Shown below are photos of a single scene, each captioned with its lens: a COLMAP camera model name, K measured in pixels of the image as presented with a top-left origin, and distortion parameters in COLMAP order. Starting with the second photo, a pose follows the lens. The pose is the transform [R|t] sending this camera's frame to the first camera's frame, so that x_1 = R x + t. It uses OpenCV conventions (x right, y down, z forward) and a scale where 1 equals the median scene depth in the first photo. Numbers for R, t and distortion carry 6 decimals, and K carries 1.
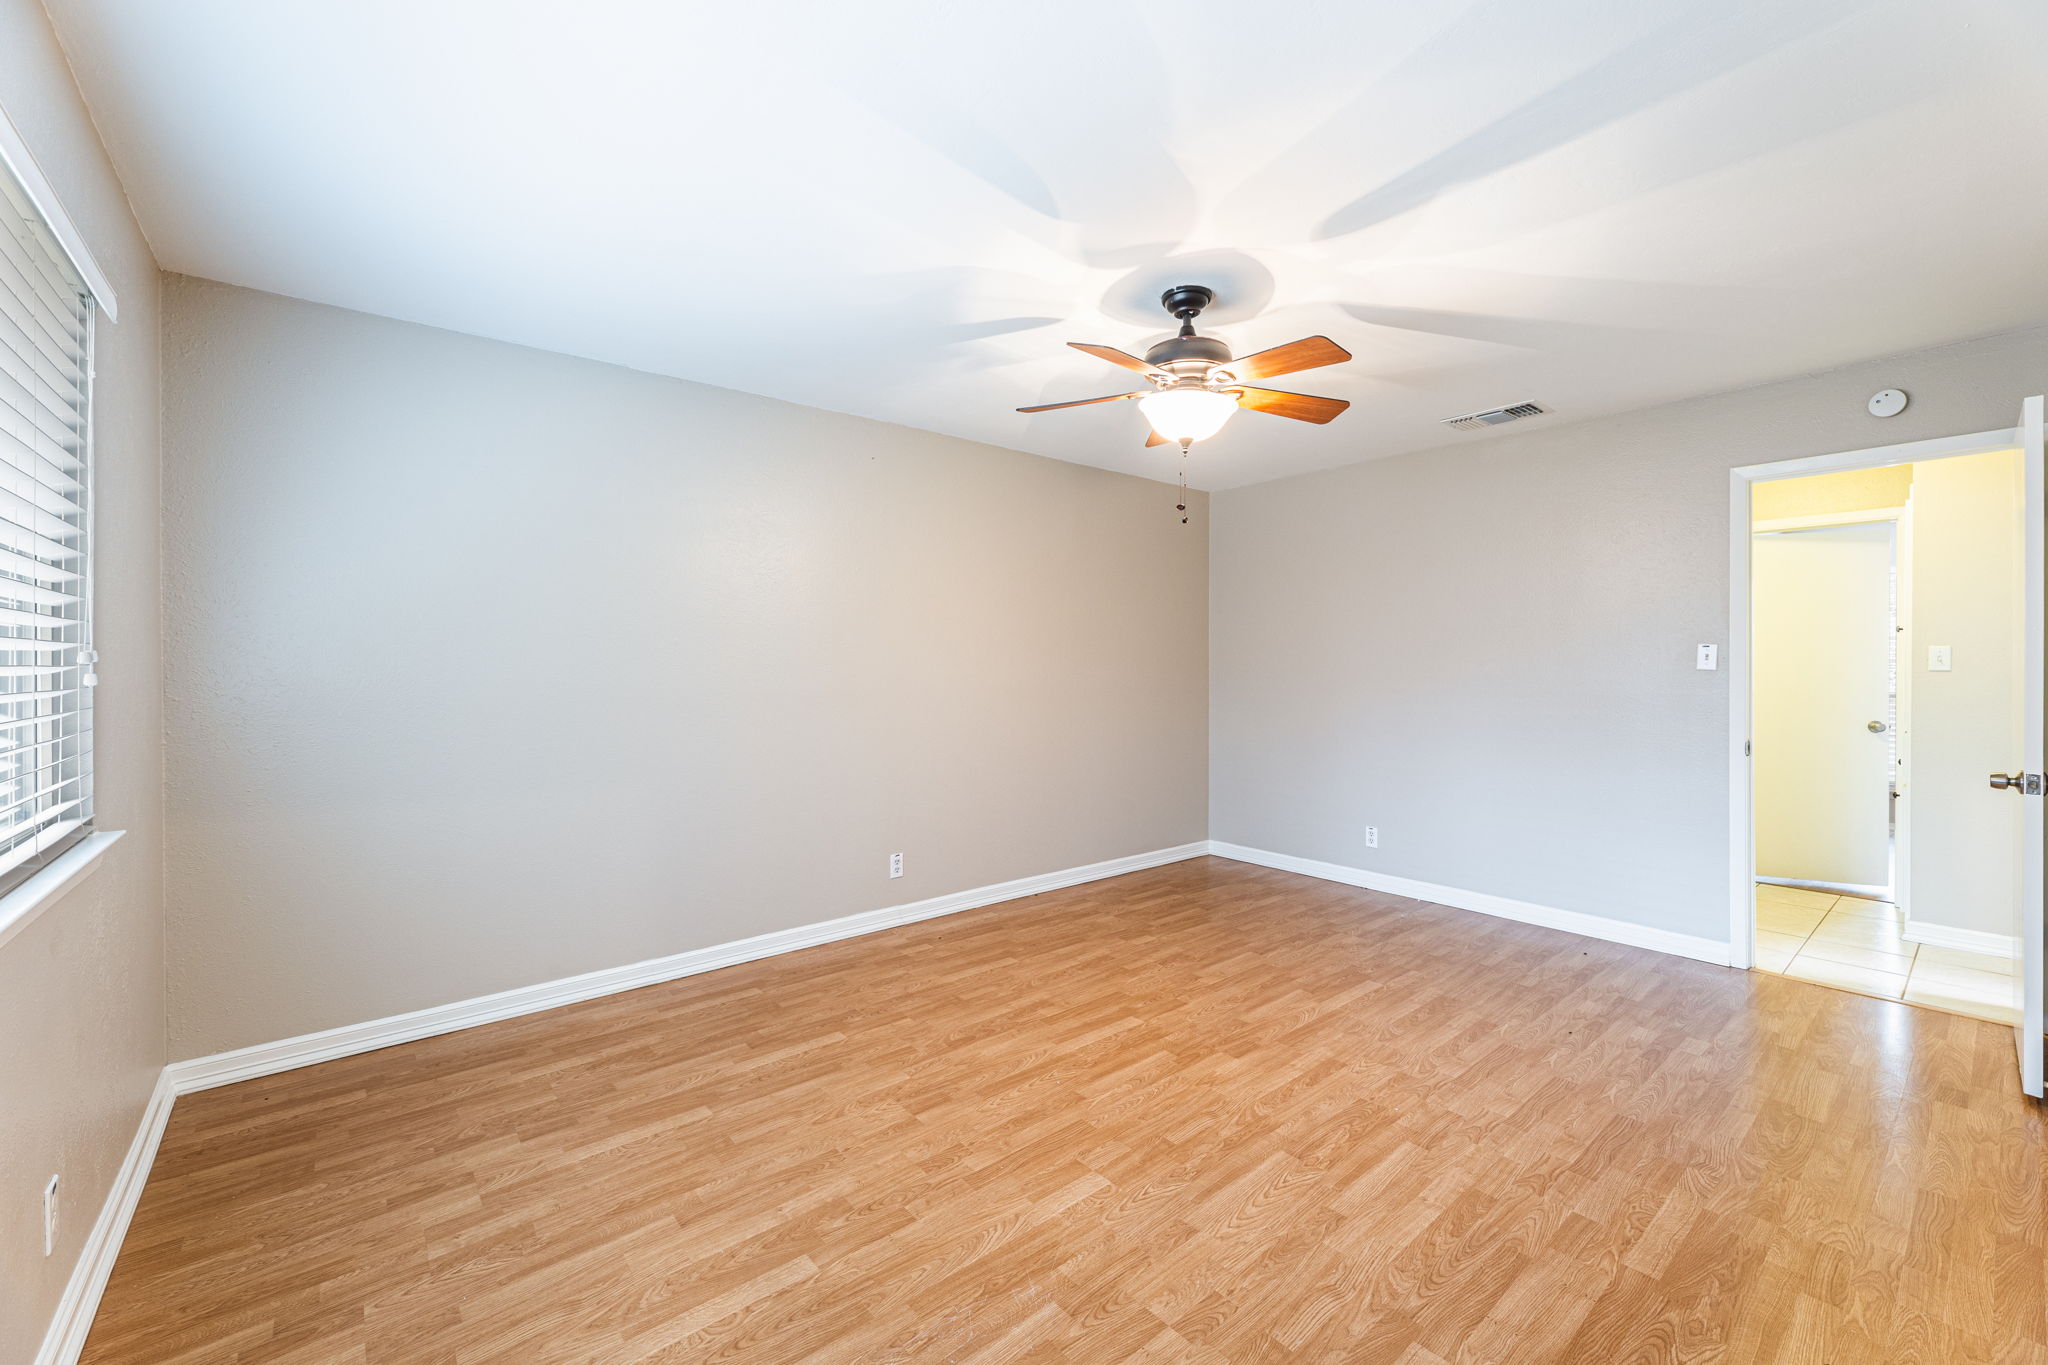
lens RADIAL K [[825.7, 0, 1029.6], [0, 825.7, 665.1], [0, 0, 1]] dist [0.001950, 0.000140]
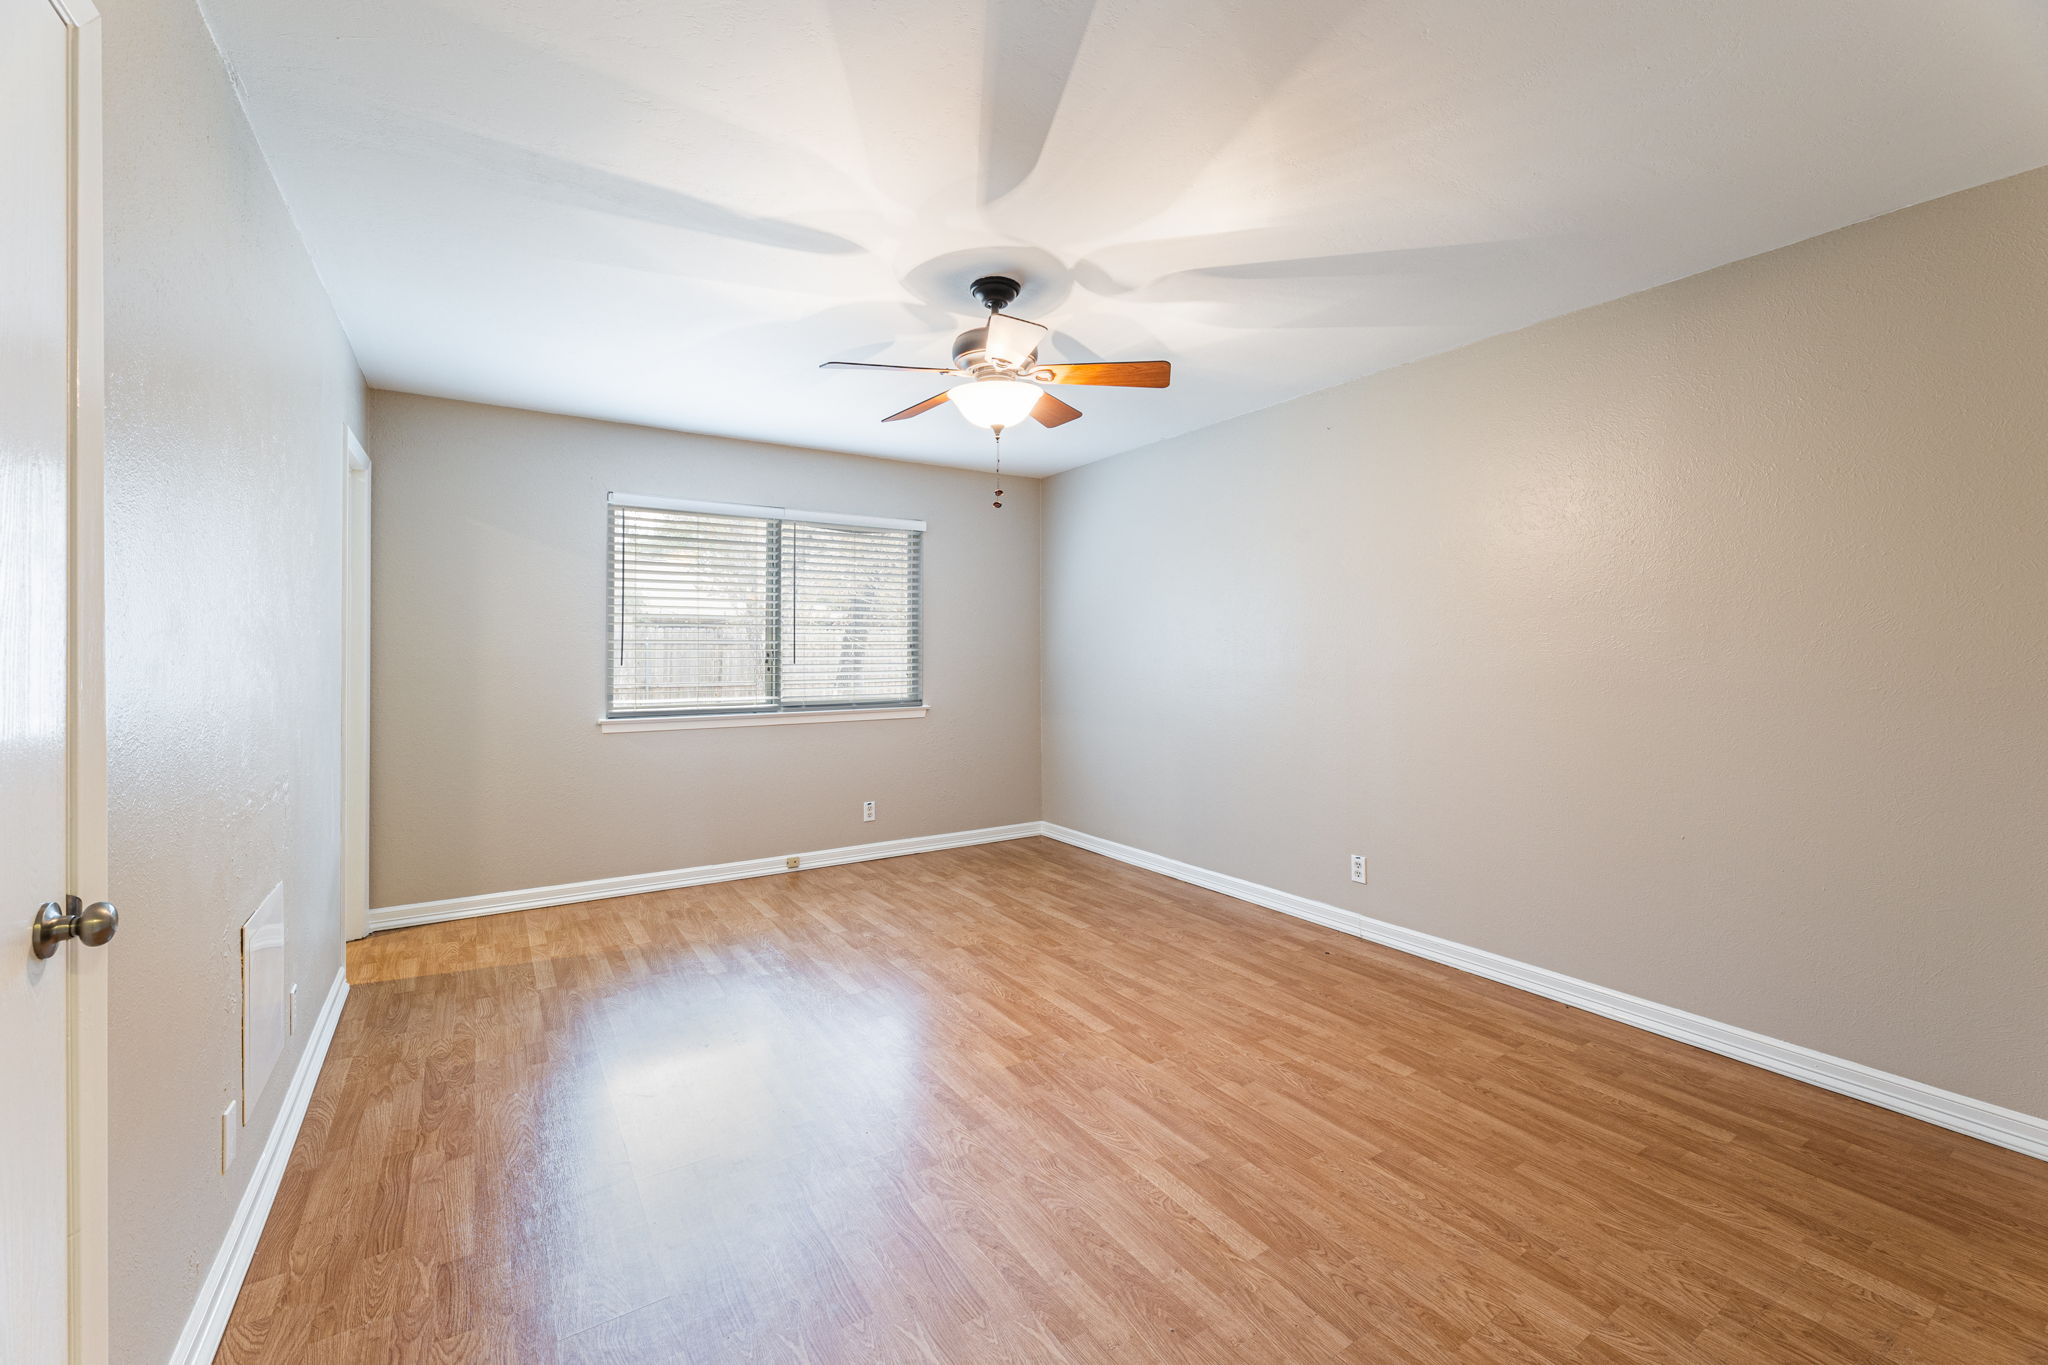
lens RADIAL K [[825.7, 0, 1029.6], [0, 825.7, 665.1], [0, 0, 1]] dist [0.001950, 0.000140]
pose [[-0.108742, 0.016701, -0.993930, 1.101061], [0.003524, 0.999859, 0.016416, 0.006279], [0.994064, -0.001717, -0.108786, 1.065213]]
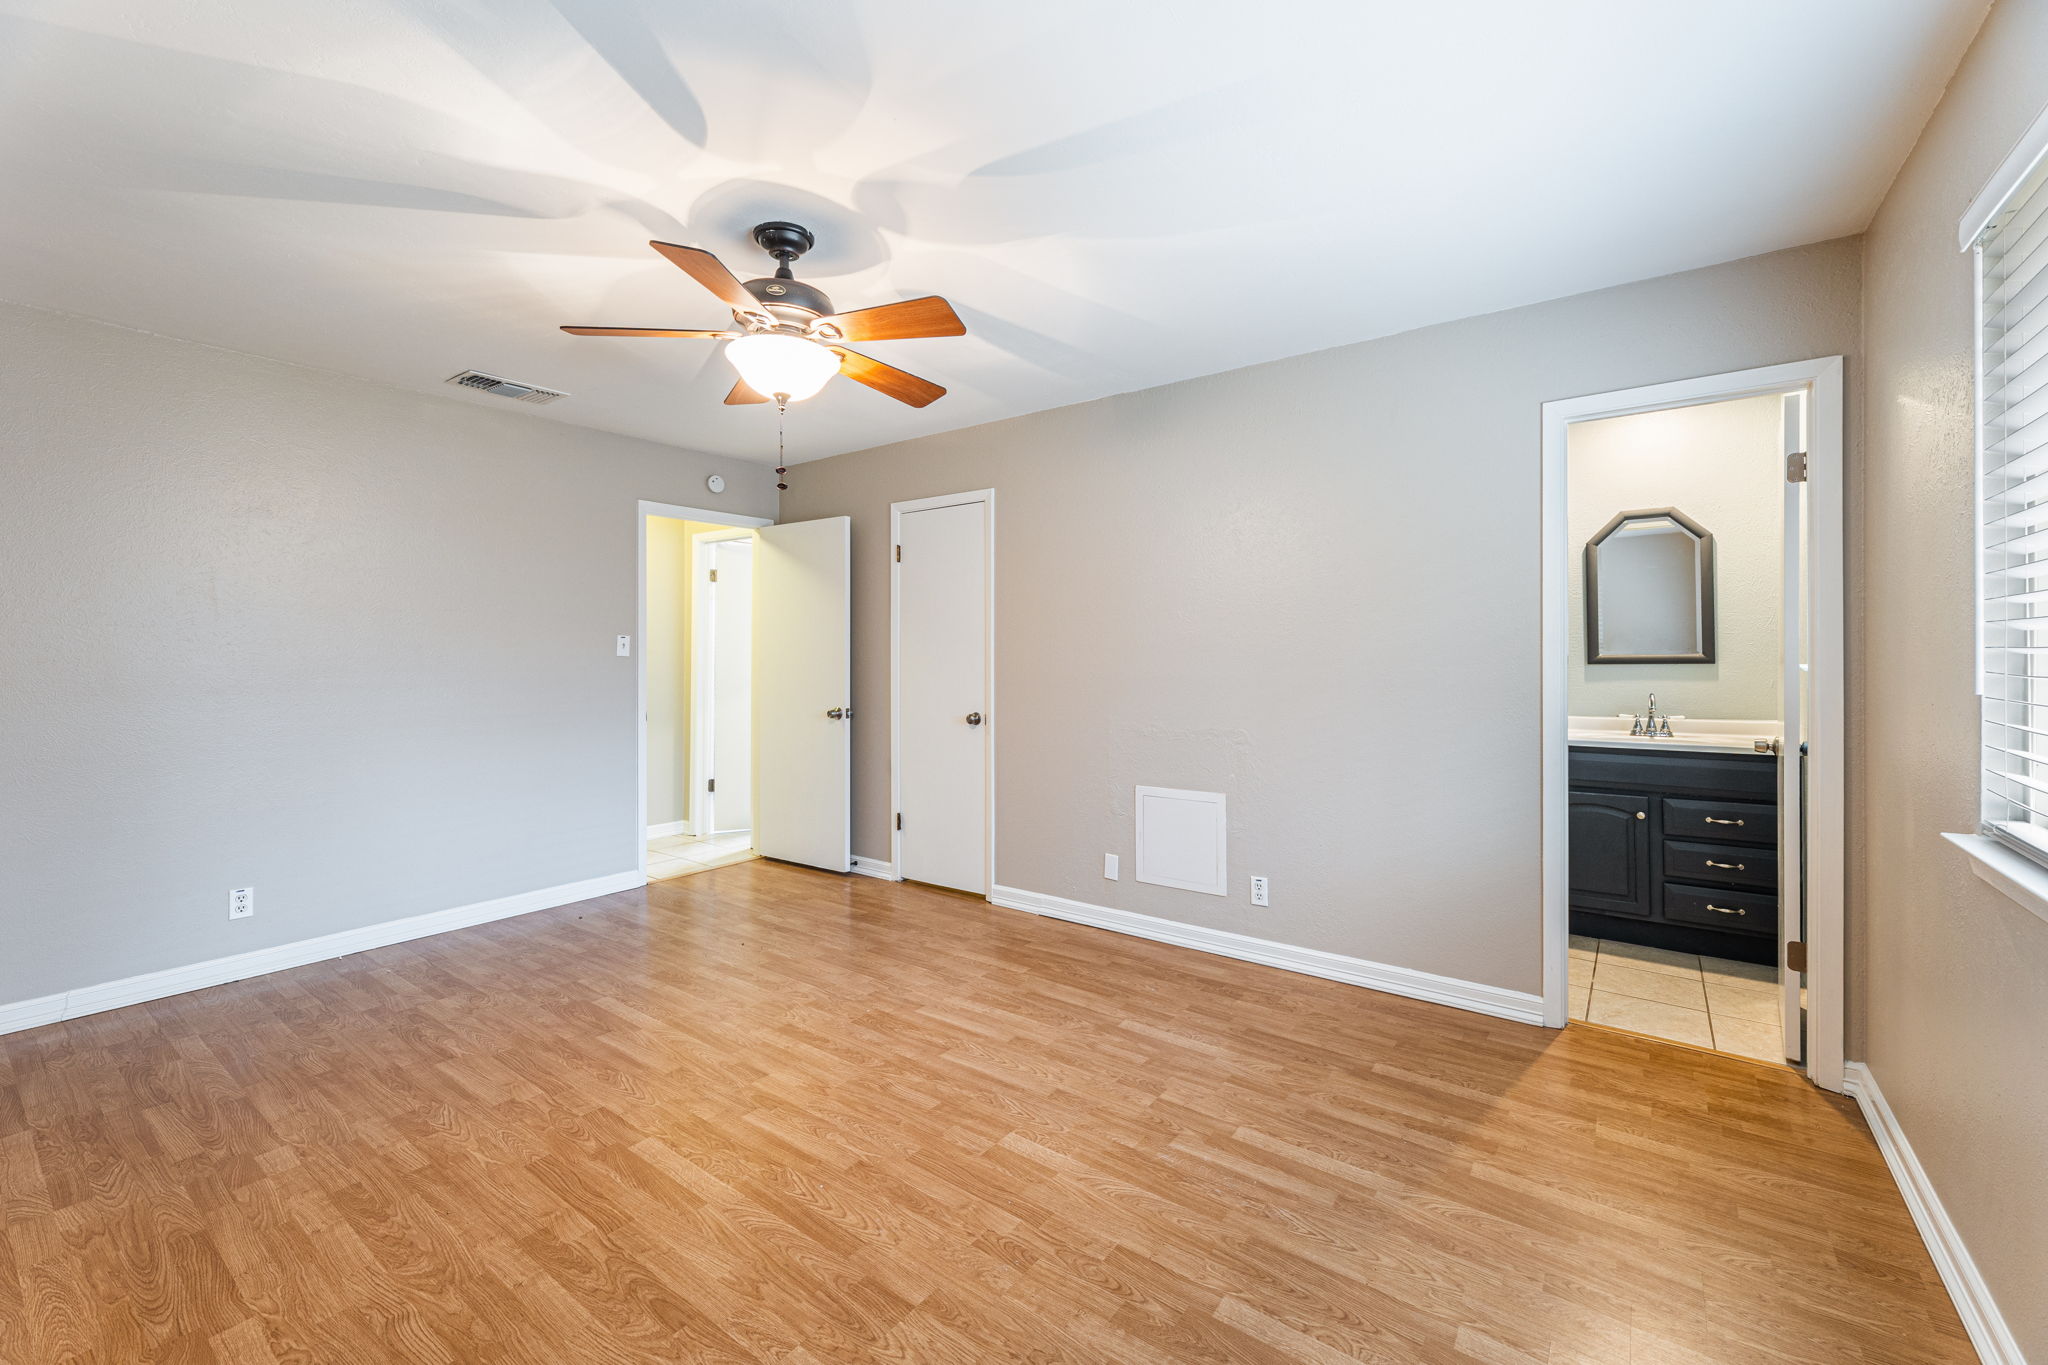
lens RADIAL K [[838.5, 0, 1028.9], [0, 838.5, 652.8], [0, 0, 1]] dist [0.000819, 0.000153]
pose [[-0.238753, 0.002221, 0.971078, -0.691734], [0.000080, 0.999997, -0.002268, 0.005097], [-0.971080, -0.000463, -0.238753, 0.887935]]
